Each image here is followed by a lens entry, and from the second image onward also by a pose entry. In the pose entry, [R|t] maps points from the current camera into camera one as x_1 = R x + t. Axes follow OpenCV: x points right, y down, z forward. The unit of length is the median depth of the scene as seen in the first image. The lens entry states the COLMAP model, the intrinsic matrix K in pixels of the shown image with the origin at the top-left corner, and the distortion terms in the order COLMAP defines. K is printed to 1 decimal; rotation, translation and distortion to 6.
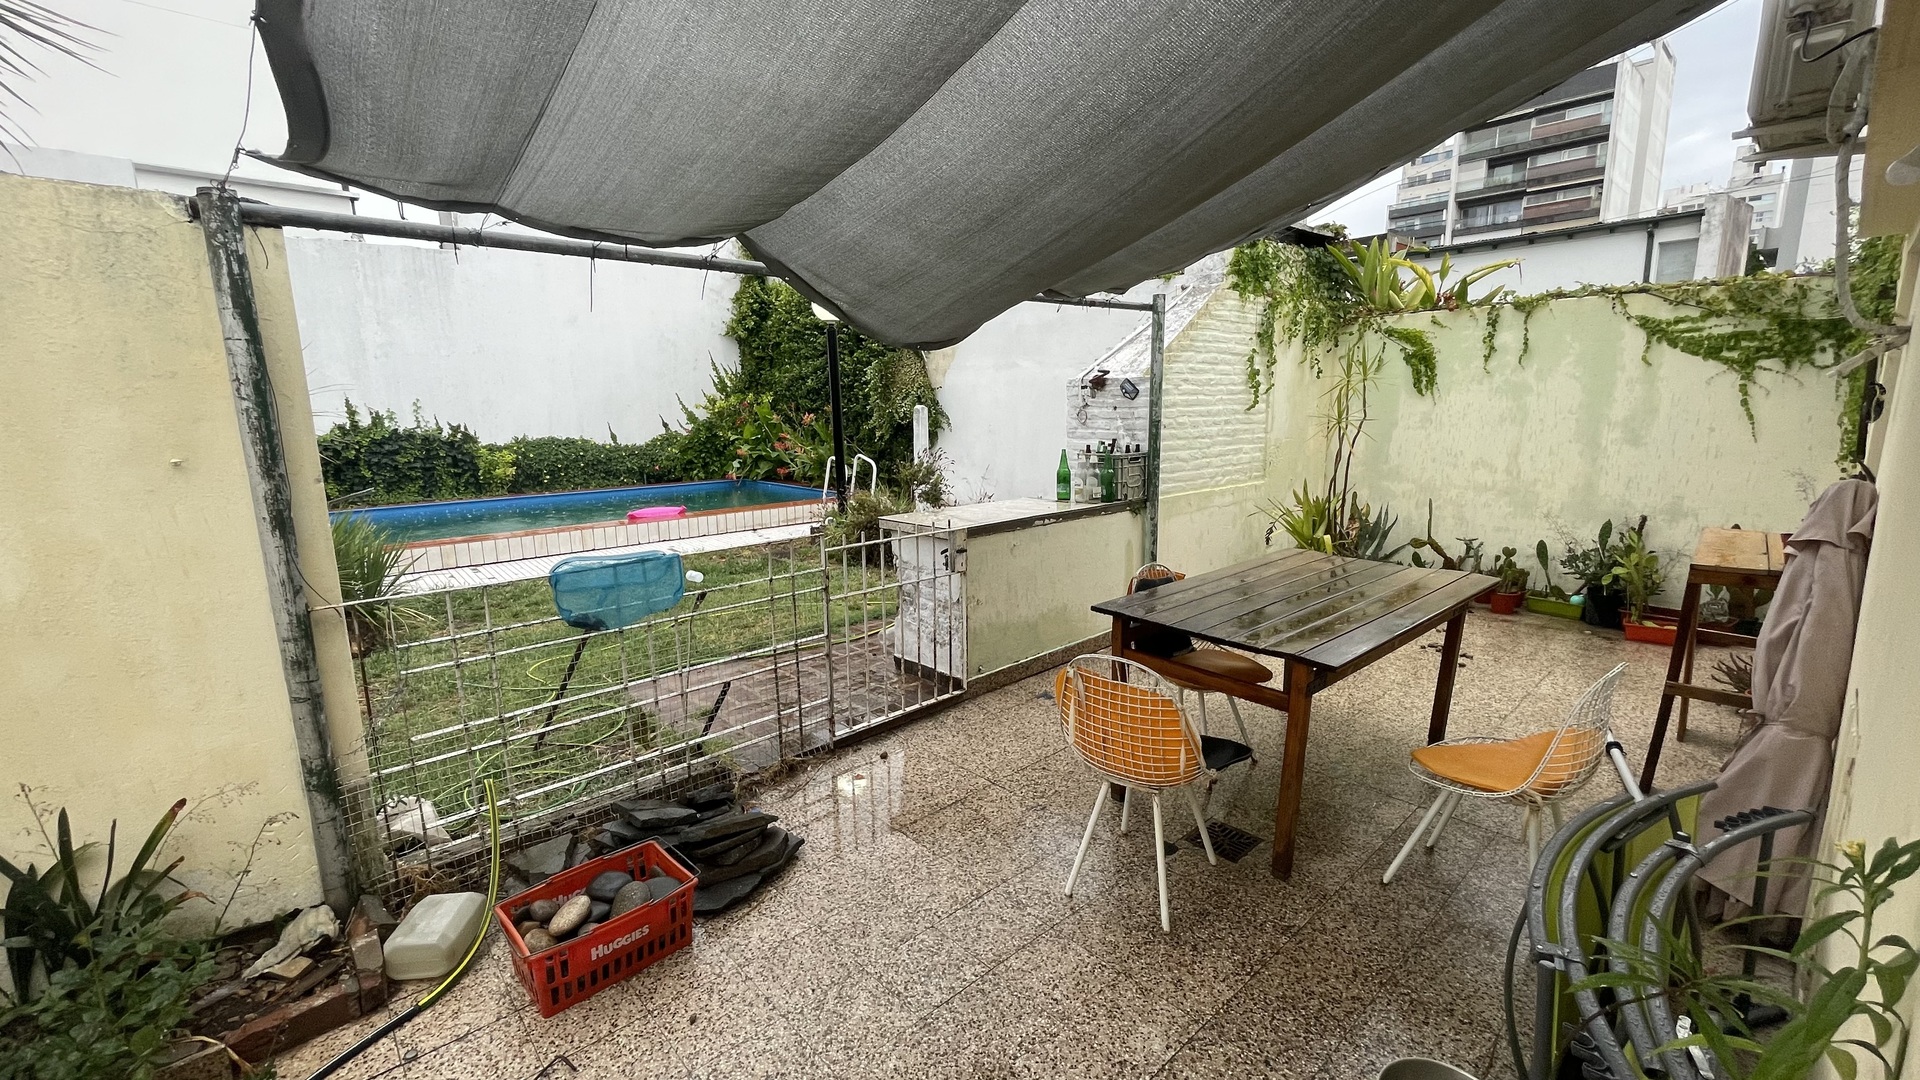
lens RADIAL K [[781.9, 0, 957.1], [0, 781.9, 541.3], [0, 0, 1]] dist [-0.000371, -0.000039]
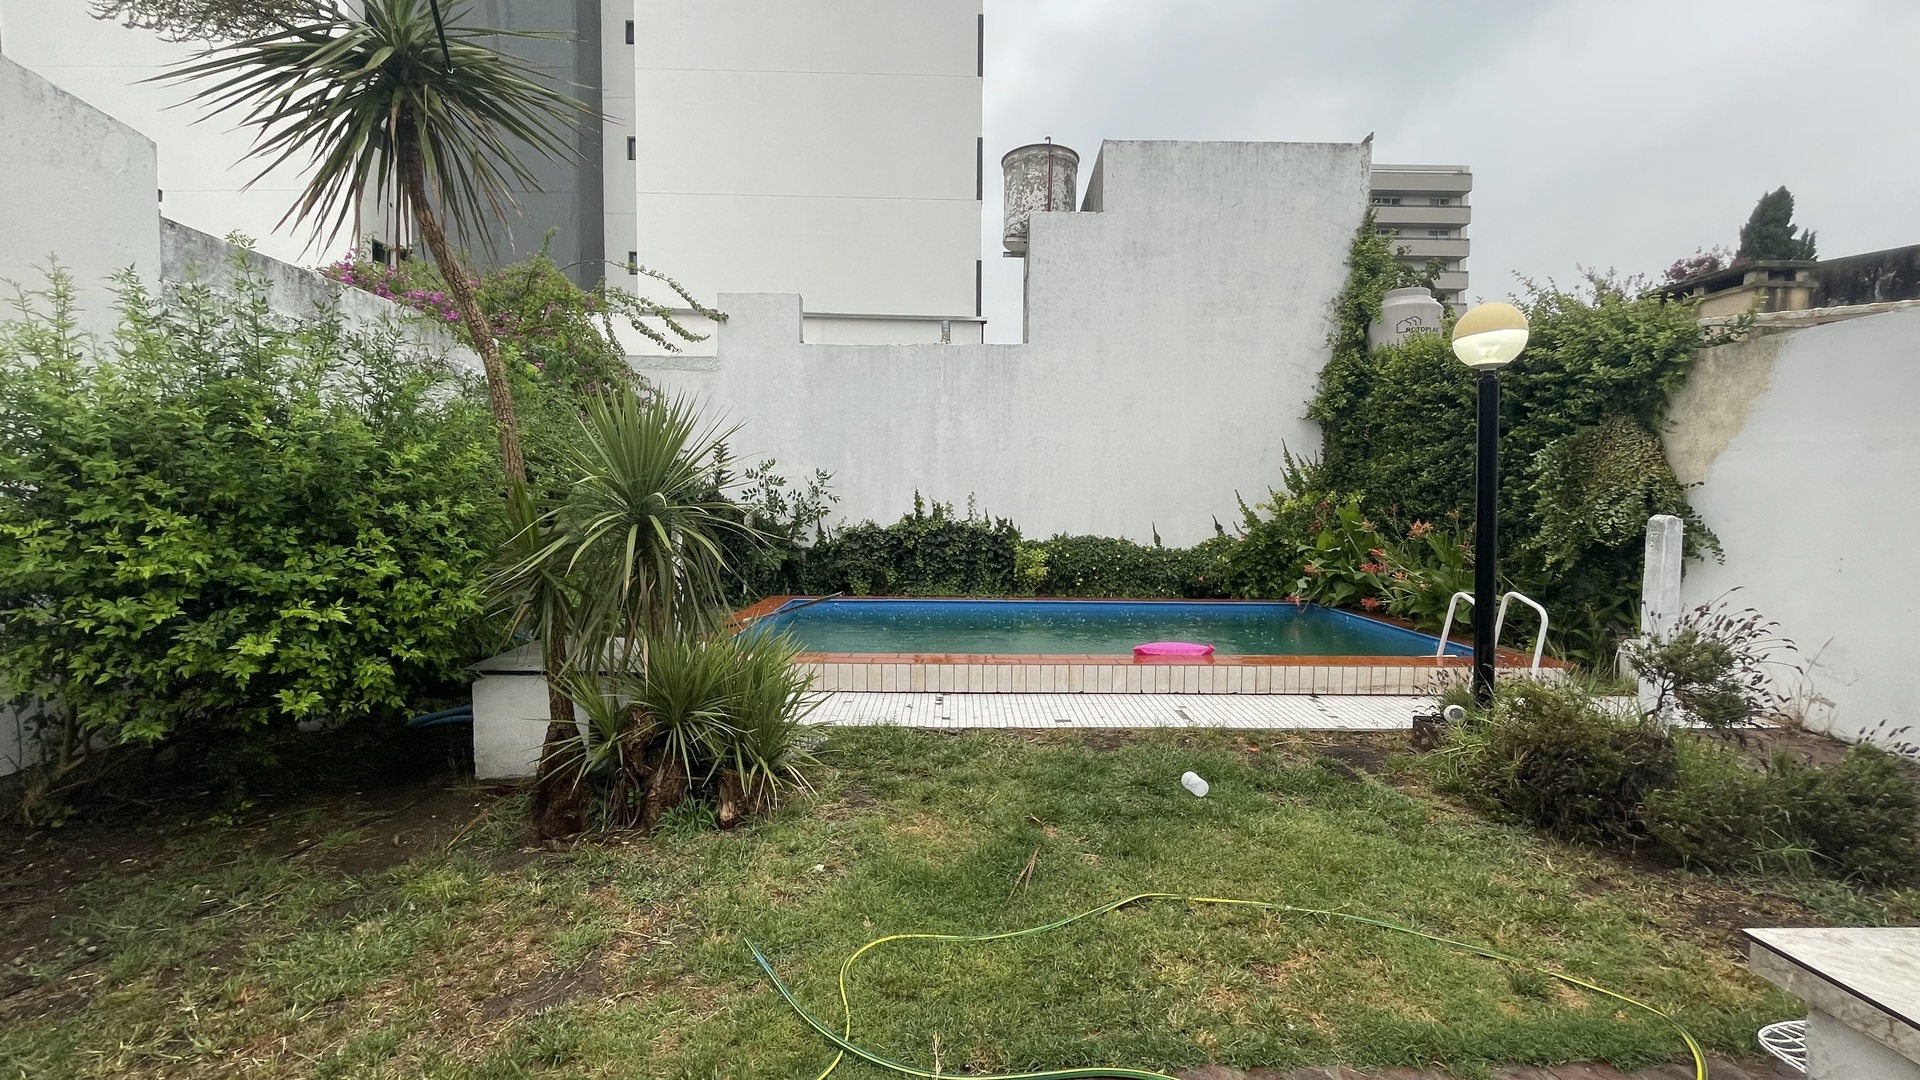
lens RADIAL K [[781.9, 0, 957.1], [0, 781.9, 541.3], [0, 0, 1]] dist [-0.000371, -0.000039]
pose [[0.759973, 0.053859, -0.647719, -0.054450], [-0.132945, 0.988372, -0.073801, -0.042126], [0.636212, 0.142198, 0.758297, 0.230678]]
